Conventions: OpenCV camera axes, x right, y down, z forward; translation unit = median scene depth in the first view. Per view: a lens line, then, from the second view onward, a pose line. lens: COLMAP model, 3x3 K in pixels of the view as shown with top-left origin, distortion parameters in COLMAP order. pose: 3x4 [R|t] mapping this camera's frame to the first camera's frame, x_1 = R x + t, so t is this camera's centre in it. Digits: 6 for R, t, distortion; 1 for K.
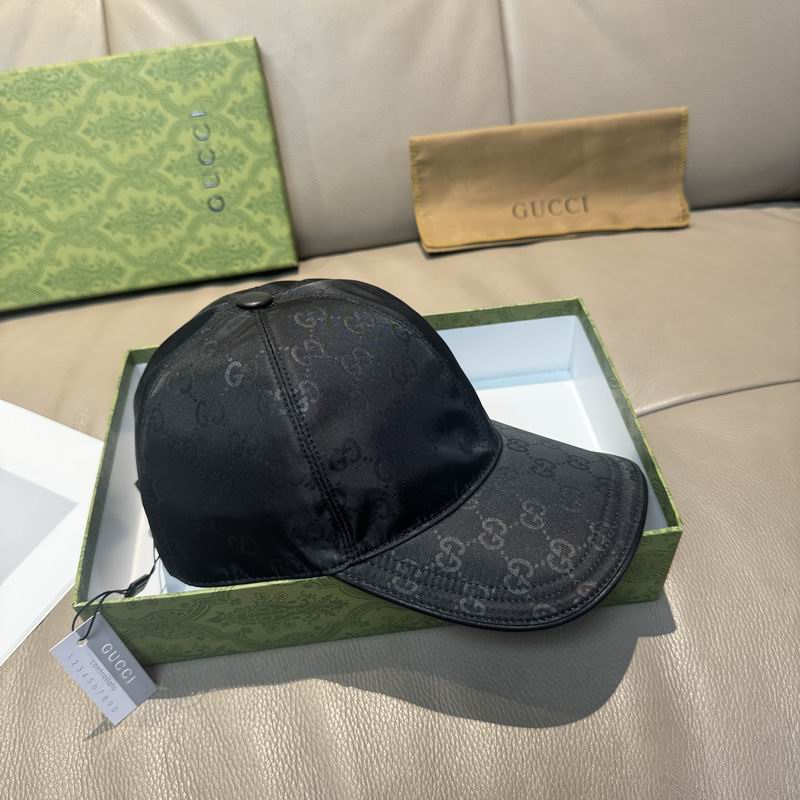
lens RADIAL K [[770.9, 0, 401.5], [0, 770.9, 397.2], [0, 0, 1]] dist [0.035854, -0.095710]
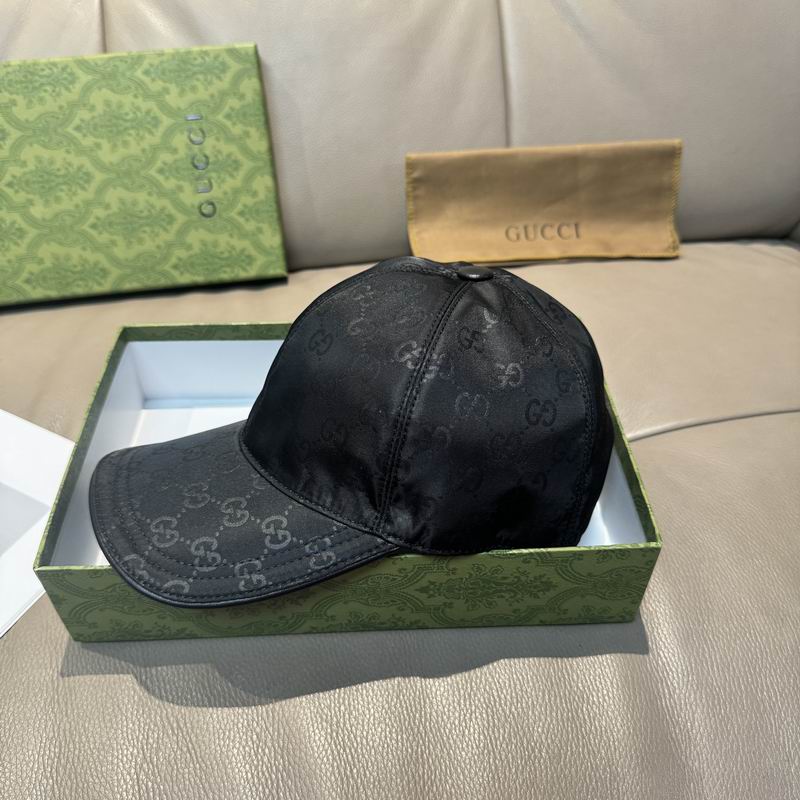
lens RADIAL K [[770.9, 0, 401.5], [0, 770.9, 397.2], [0, 0, 1]] dist [0.035854, -0.095710]
pose [[0.998197, 0.042346, 0.042535, -0.026168], [-0.040723, 0.998435, -0.038339, 0.015552], [-0.044092, 0.036538, 0.998359, 0.019698]]
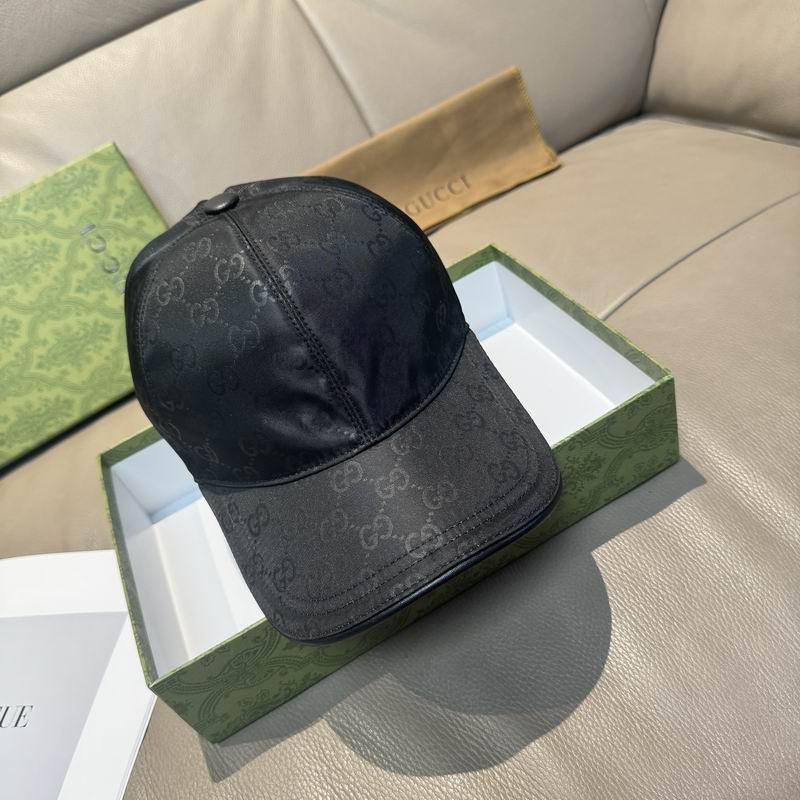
lens RADIAL K [[770.9, 0, 401.5], [0, 770.9, 397.2], [0, 0, 1]] dist [0.035854, -0.095710]
pose [[0.915241, -0.386081, 0.115219, -0.087470], [0.395789, 0.915040, -0.077796, 0.076127], [-0.075394, 0.116804, 0.990289, -0.008365]]
